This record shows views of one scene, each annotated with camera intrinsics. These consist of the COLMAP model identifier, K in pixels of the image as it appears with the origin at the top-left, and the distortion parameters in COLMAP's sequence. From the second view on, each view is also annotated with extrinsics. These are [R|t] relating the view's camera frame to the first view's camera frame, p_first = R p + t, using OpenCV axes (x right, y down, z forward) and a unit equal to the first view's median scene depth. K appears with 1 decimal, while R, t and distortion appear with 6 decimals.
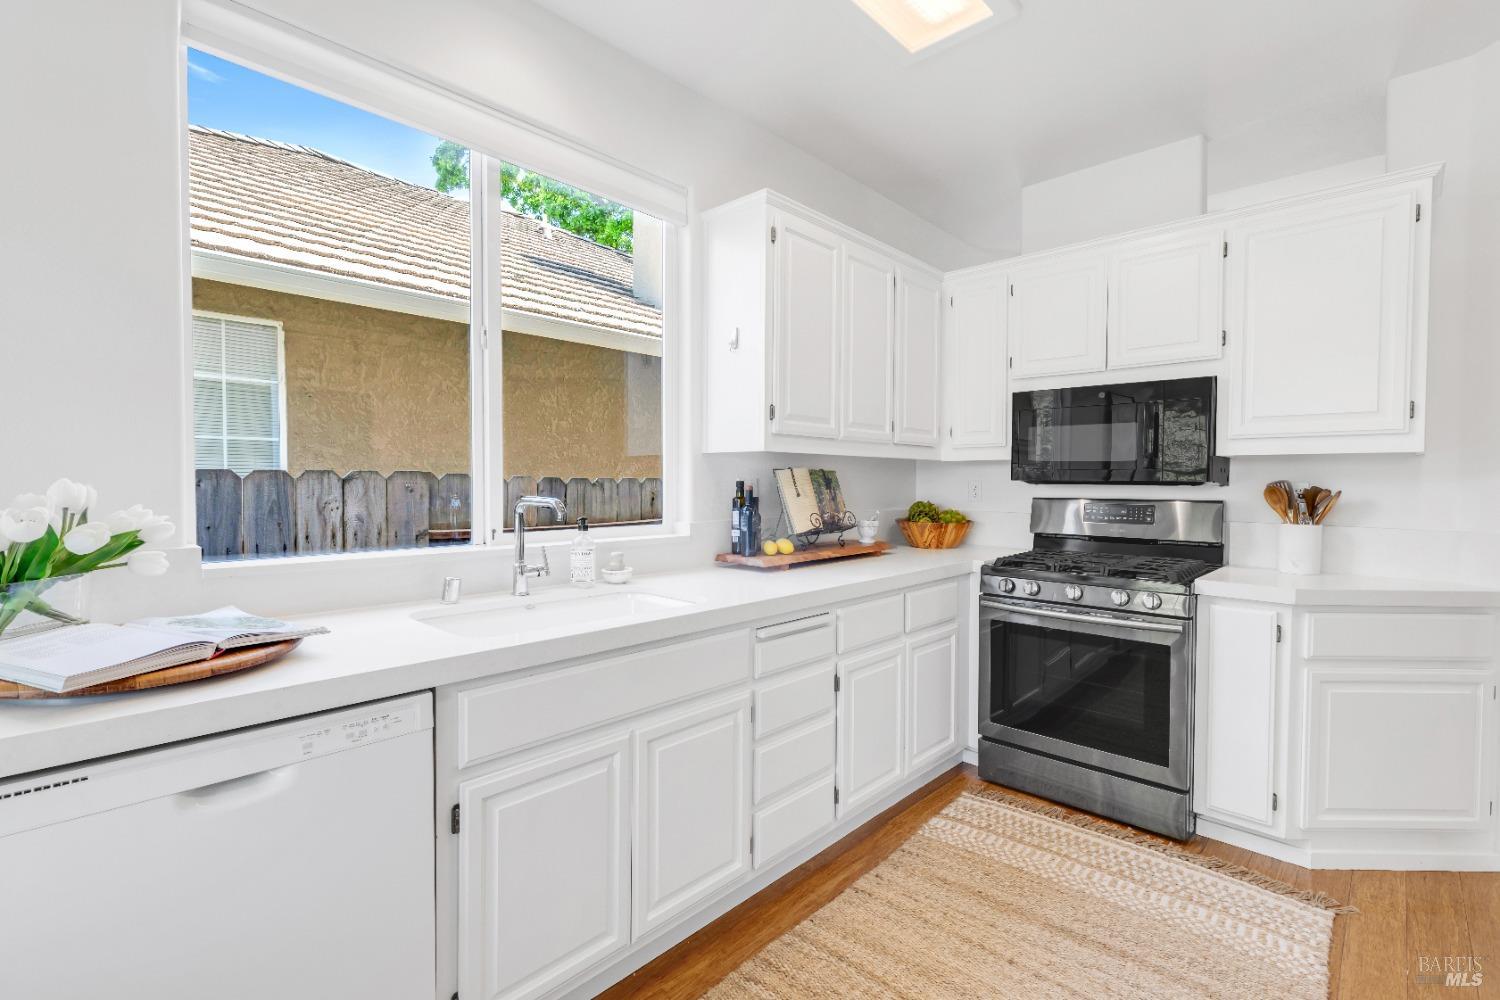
lens RADIAL K [[694.2, 0, 756.7], [0, 694.2, 503.3], [0, 0, 1]] dist [0.009926, -0.003264]
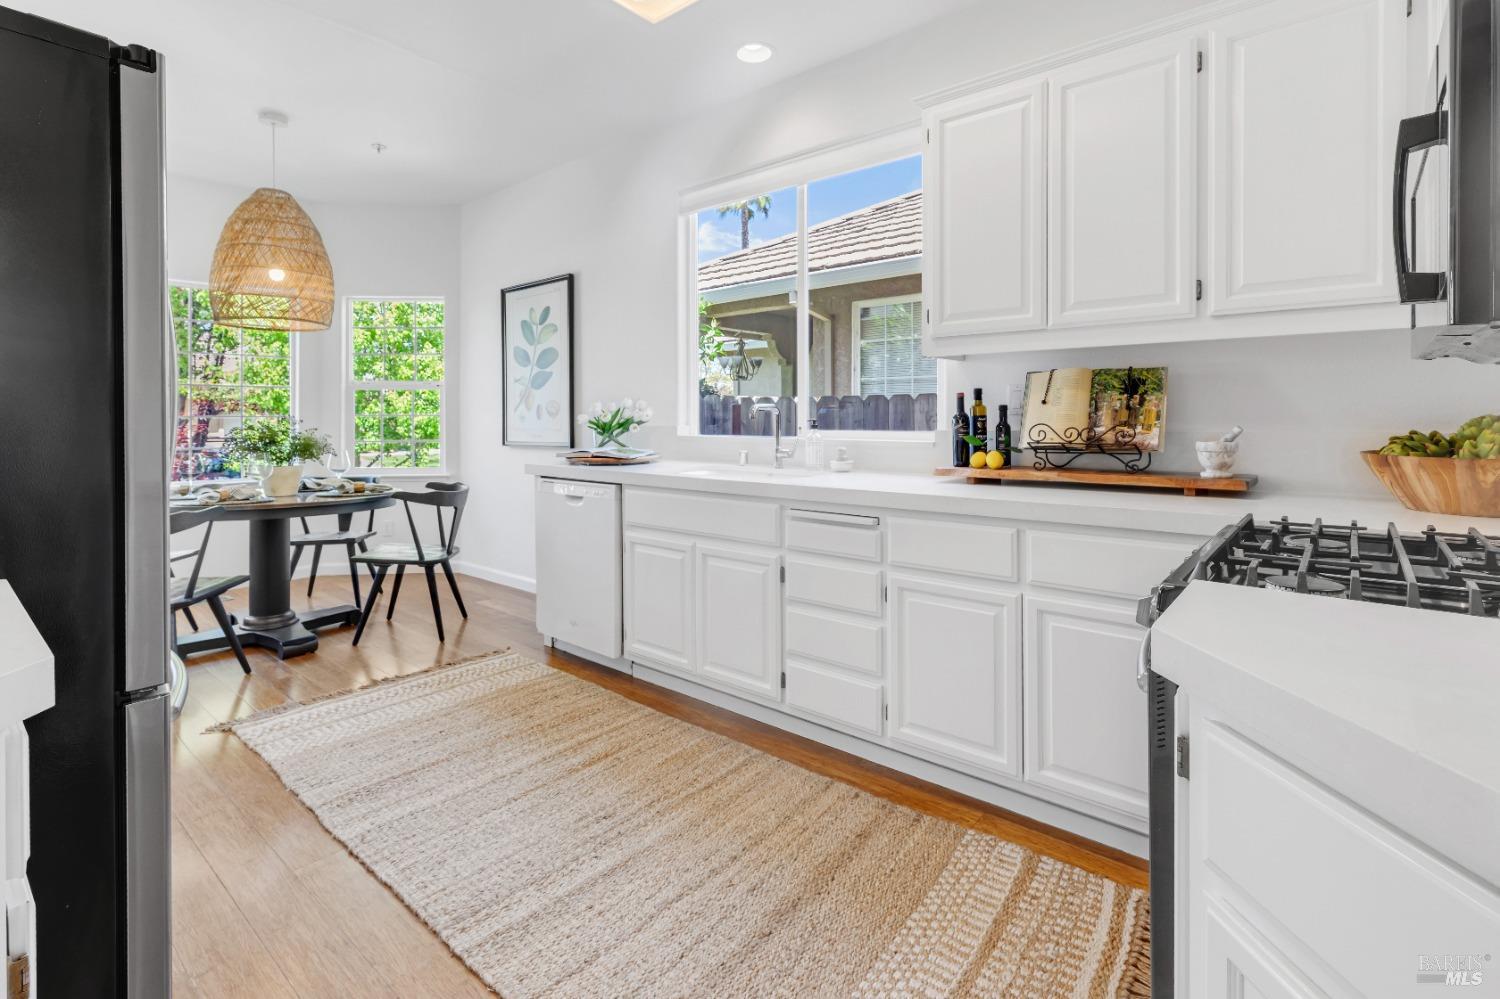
lens RADIAL K [[706.4, 0, 731.3], [0, 706.4, 413.2], [0, 0, 1]] dist [0.004402, -0.001557]
pose [[0.022188, -0.007450, -0.999726, 1.108090], [-0.026149, 0.999626, -0.008030, 0.021663], [0.999412, 0.026320, 0.021985, 0.765254]]
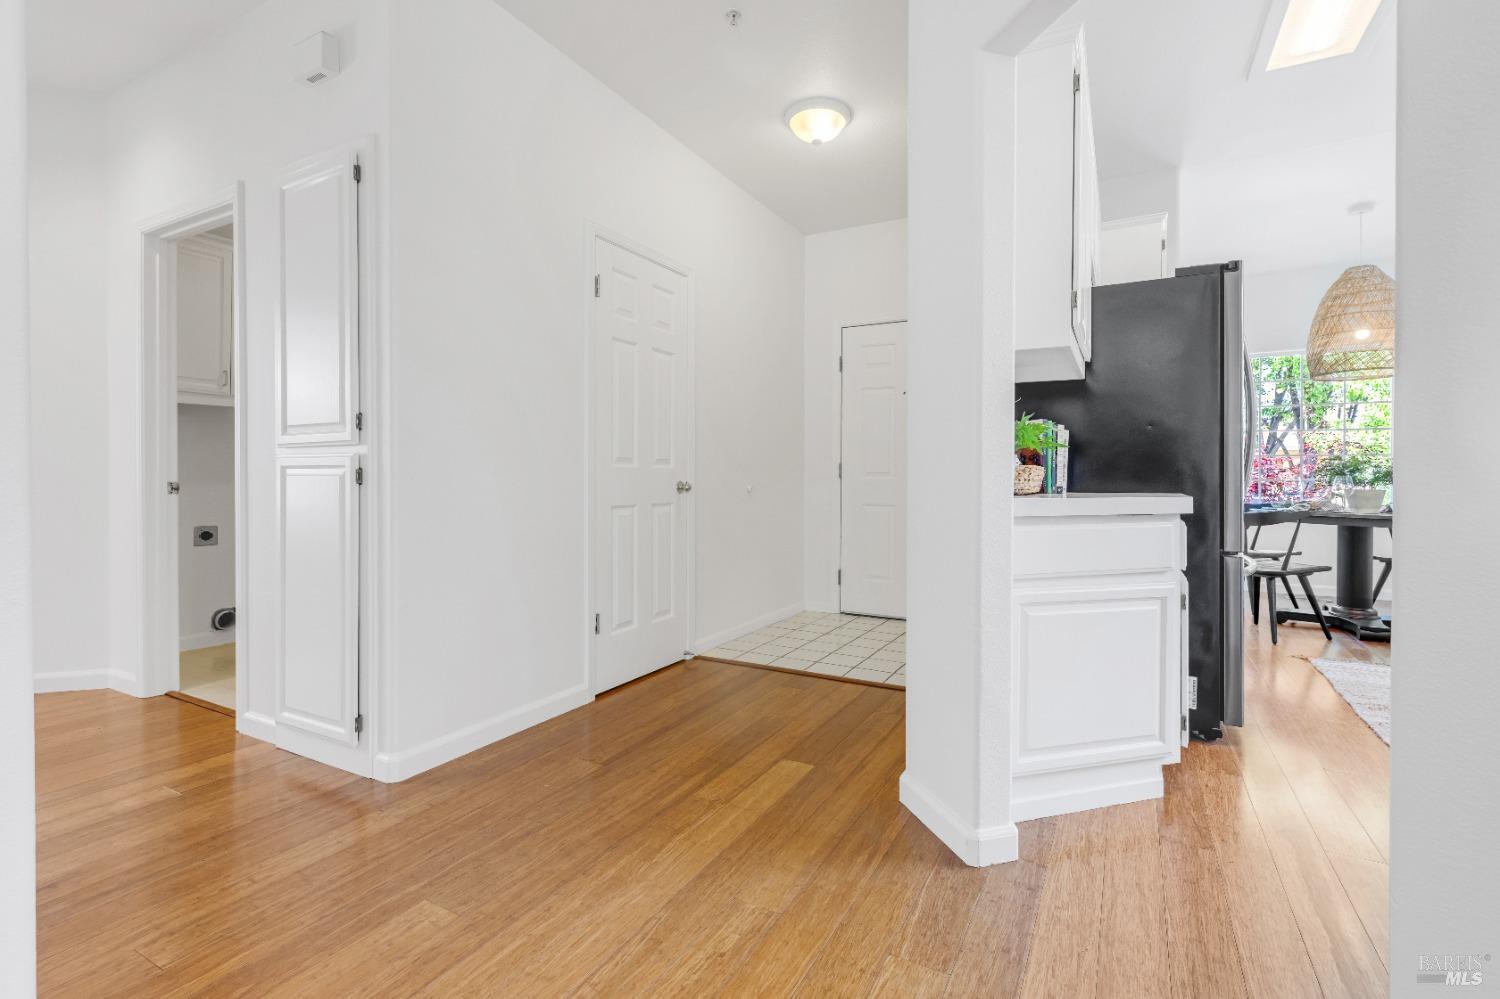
lens RADIAL K [[694.2, 0, 759.5], [0, 694.2, 478.7], [0, 0, 1]] dist [0.009926, -0.003264]
pose [[-0.968919, -0.006263, -0.247299, 1.575480], [-0.014723, 0.999367, 0.032375, 0.084799], [0.246940, 0.035010, -0.968398, 1.227904]]
